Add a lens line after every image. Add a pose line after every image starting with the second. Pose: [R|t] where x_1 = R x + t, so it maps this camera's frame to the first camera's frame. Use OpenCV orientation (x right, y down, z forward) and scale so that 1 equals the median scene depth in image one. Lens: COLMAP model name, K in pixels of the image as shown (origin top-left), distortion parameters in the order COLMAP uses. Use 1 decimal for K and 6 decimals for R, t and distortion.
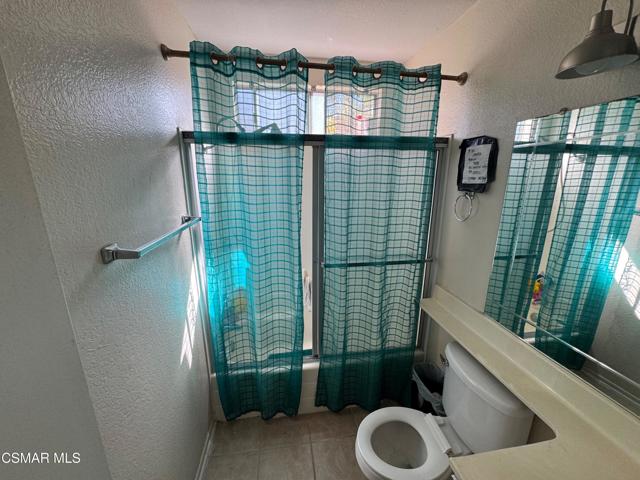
lens RADIAL K [[255.4, 0, 320.8], [0, 255.4, 240.0], [0, 0, 1]] dist [-0.002393, 0.000309]
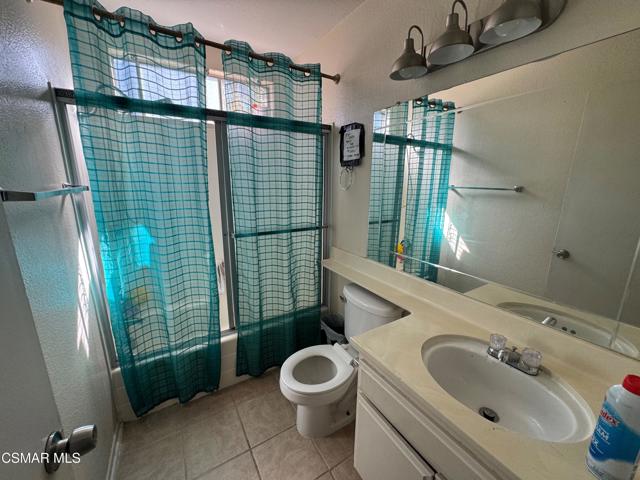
lens RADIAL K [[255.4, 0, 319.9], [0, 255.4, 239.6], [0, 0, 1]] dist [-0.002393, 0.000309]
pose [[0.924948, -0.081299, 0.371297, -0.059680], [0.087300, 0.996182, 0.000649, 0.156682], [-0.369932, 0.031814, 0.928514, -0.124071]]
